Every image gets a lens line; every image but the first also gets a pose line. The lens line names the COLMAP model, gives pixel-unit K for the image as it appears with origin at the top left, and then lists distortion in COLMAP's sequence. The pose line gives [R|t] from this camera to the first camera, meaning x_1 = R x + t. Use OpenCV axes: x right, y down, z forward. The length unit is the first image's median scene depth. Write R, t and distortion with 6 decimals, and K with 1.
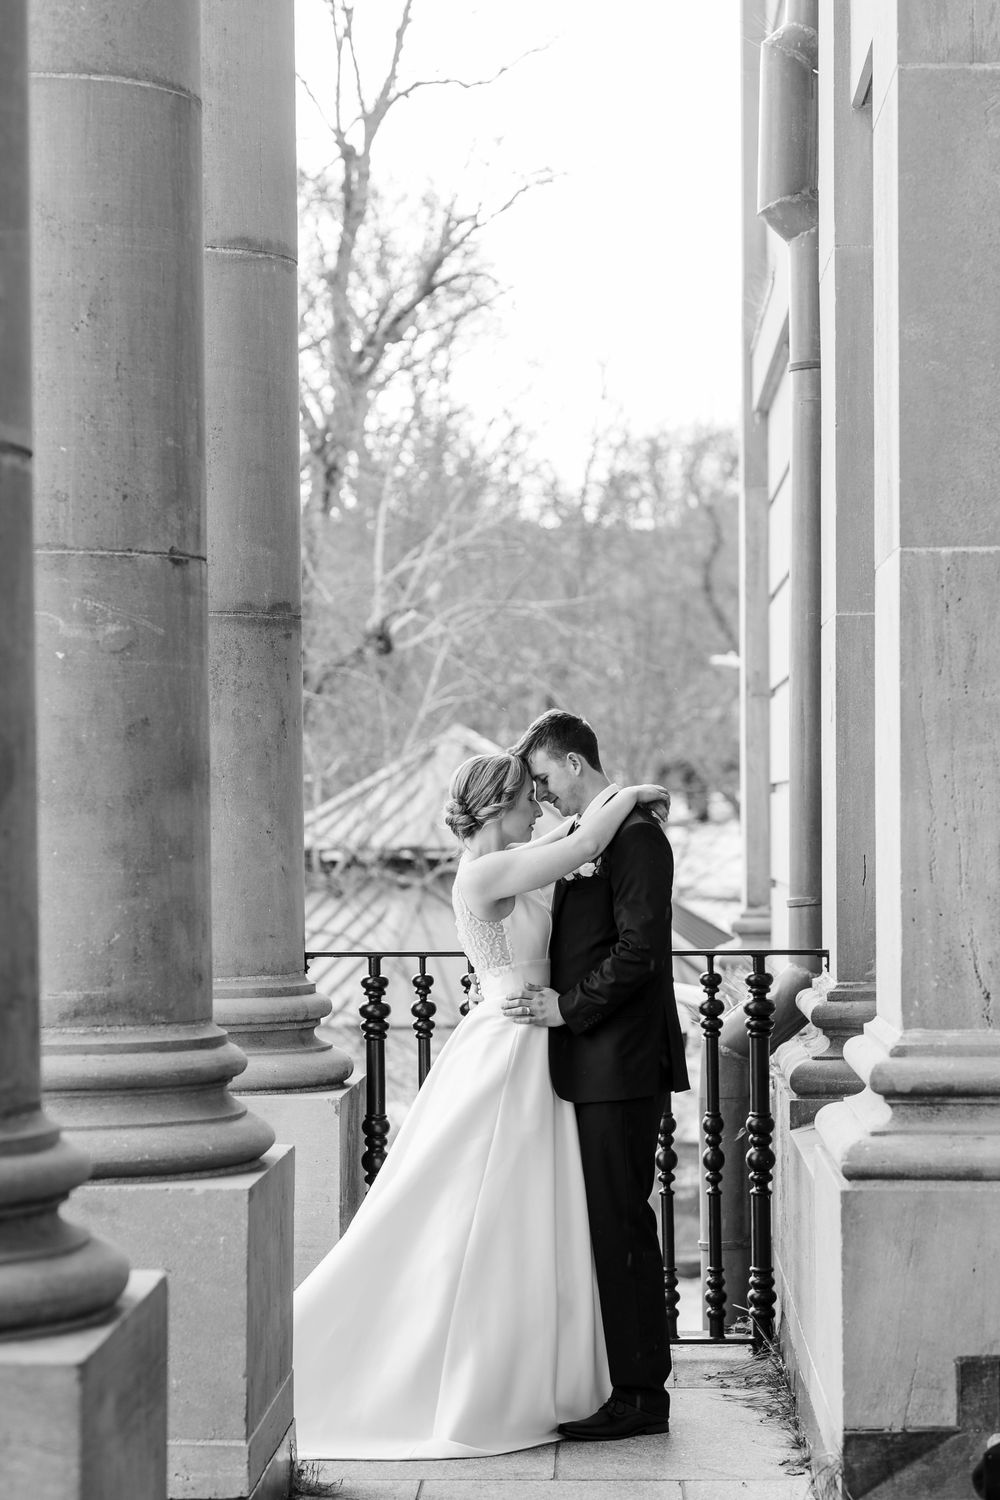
lens RADIAL K [[3525.0, 0, 500.0], [0, 3525.0, 750.0], [0, 0, 1]] dist [-0.016602, 0.281052]
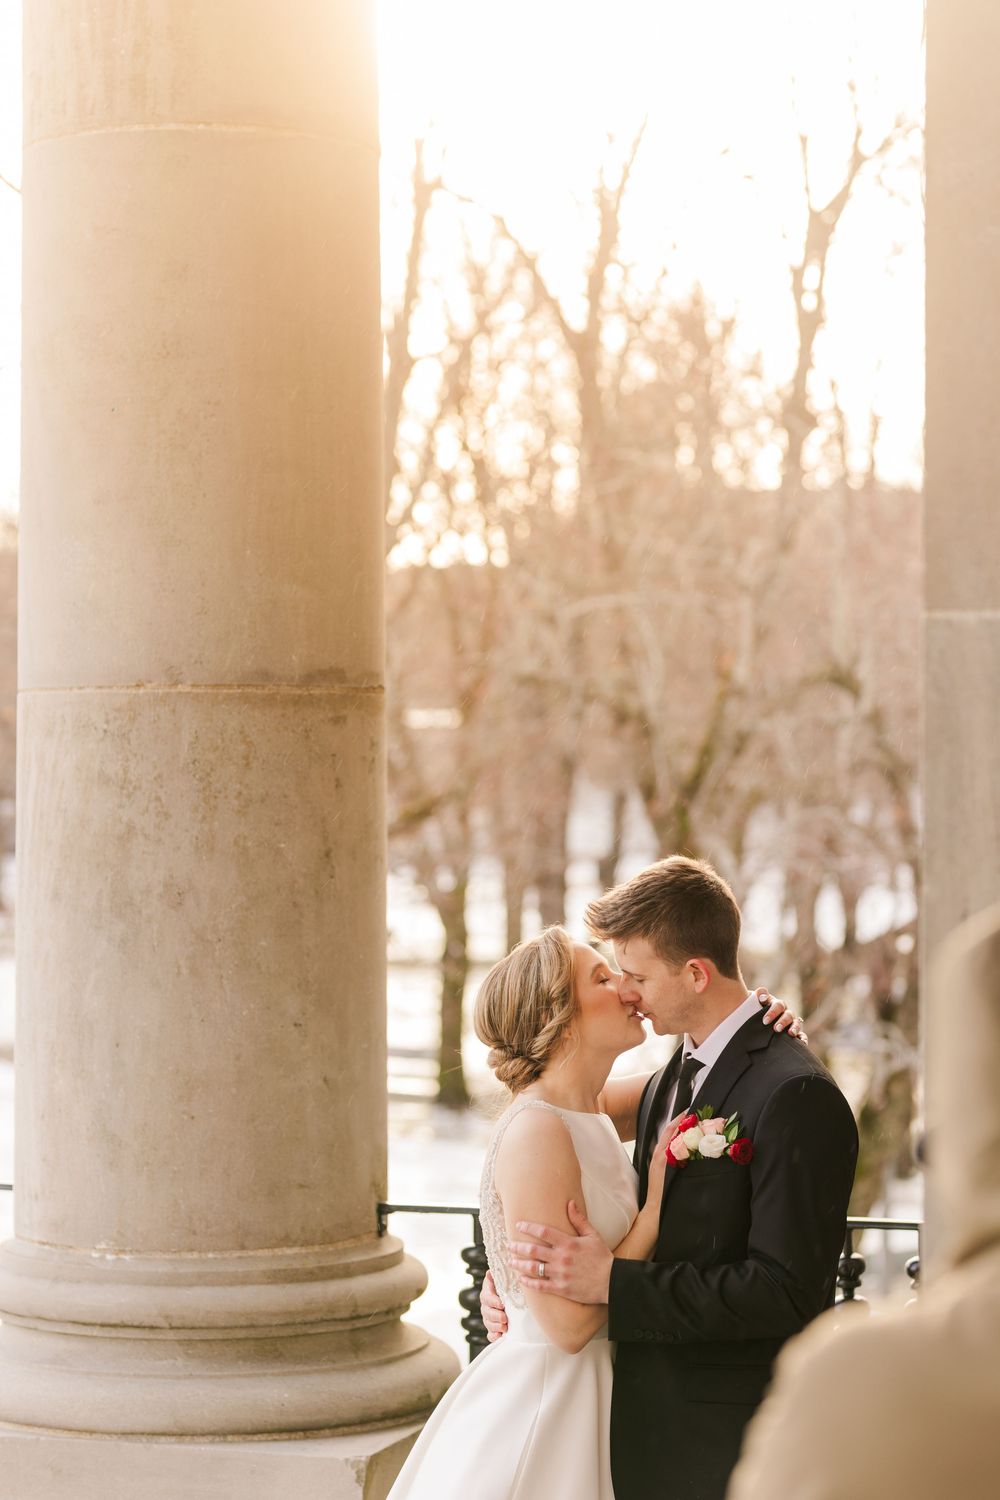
lens RADIAL K [[3525.0, 0, 500.0], [0, 3525.0, 750.0], [0, 0, 1]] dist [-0.016602, 0.281052]
pose [[0.965805, 0.000462, -0.259270, 0.157892], [0.001104, 0.999982, 0.005896, -0.035424], [0.259268, -0.005981, 0.965787, 0.442348]]
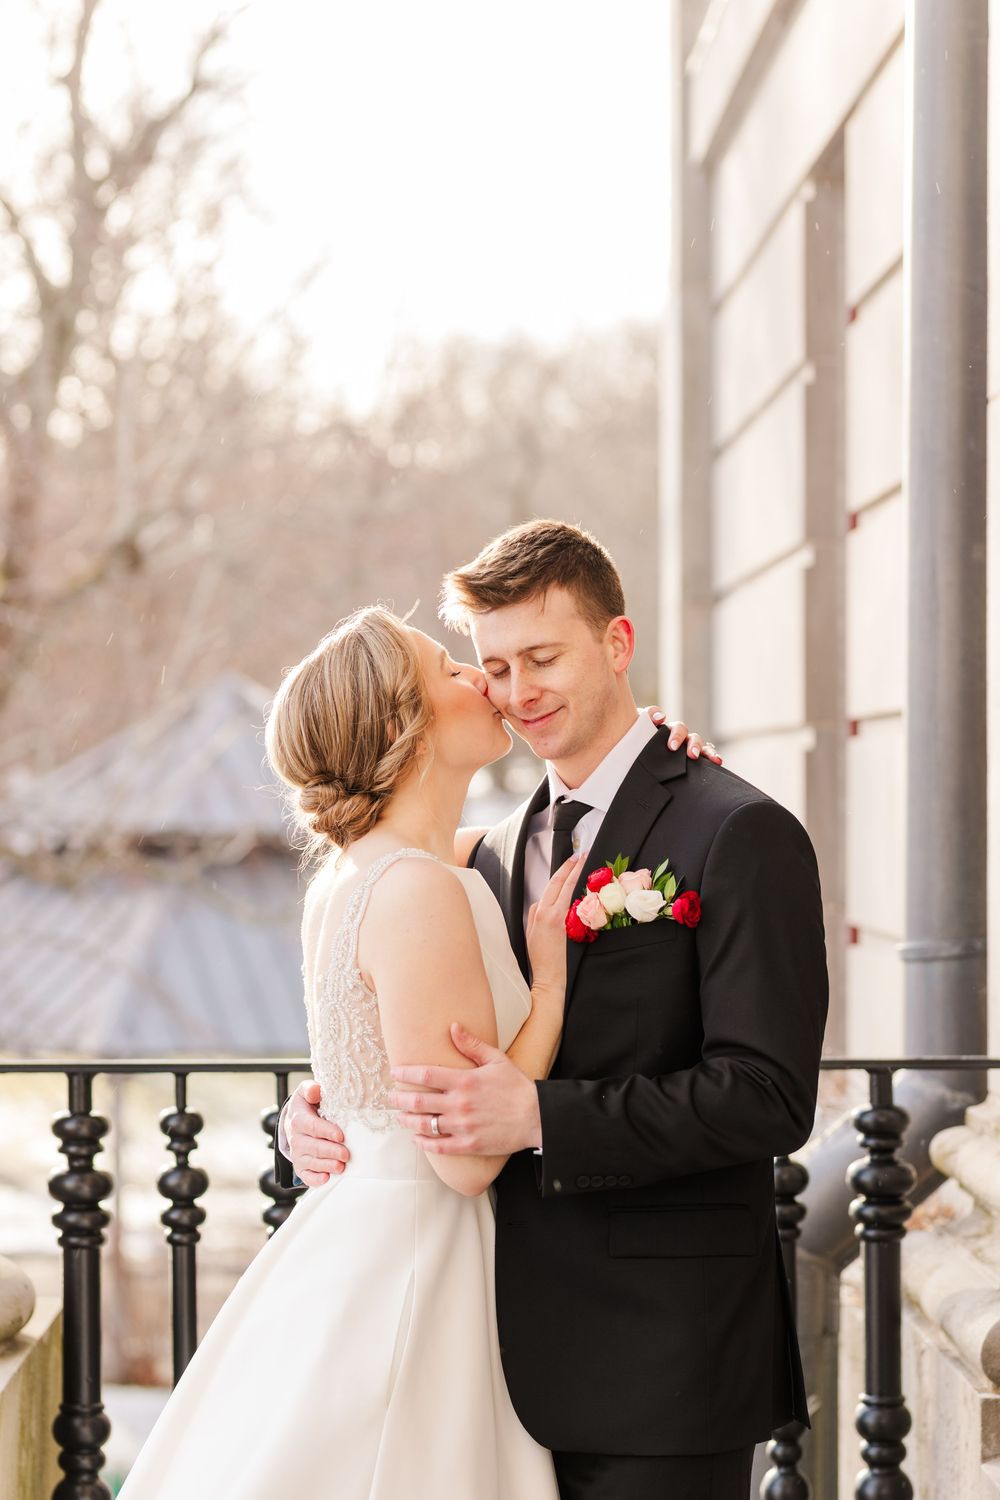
lens RADIAL K [[3525.0, 0, 500.0], [0, 3525.0, 750.0], [0, 0, 1]] dist [-0.016602, 0.281052]
pose [[0.997694, 0.003907, 0.067763, -0.013298], [-0.004382, 0.999967, 0.006869, 0.013259], [-0.067734, -0.007150, 0.997678, 0.608423]]
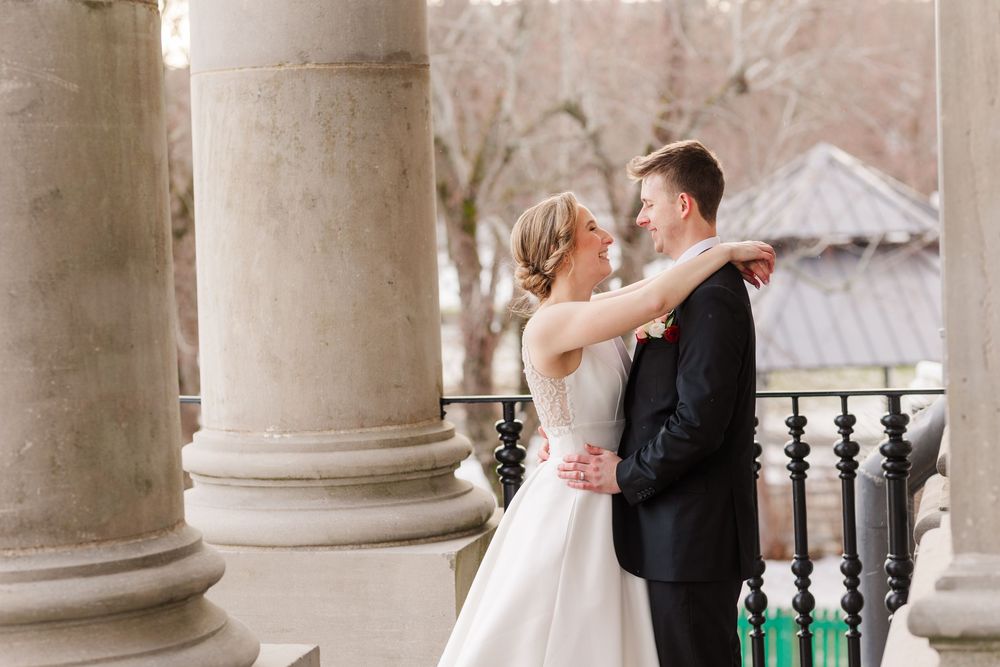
lens RADIAL K [[2350.0, 0, 500.0], [0, 2350.0, 333.5], [0, 0, 1]] dist [-0.016602, 0.281052]
pose [[0.984999, -0.020214, -0.171373, 0.090616], [0.032708, 0.996983, 0.070398, -0.009538], [0.169432, -0.074947, 0.982688, 0.399382]]
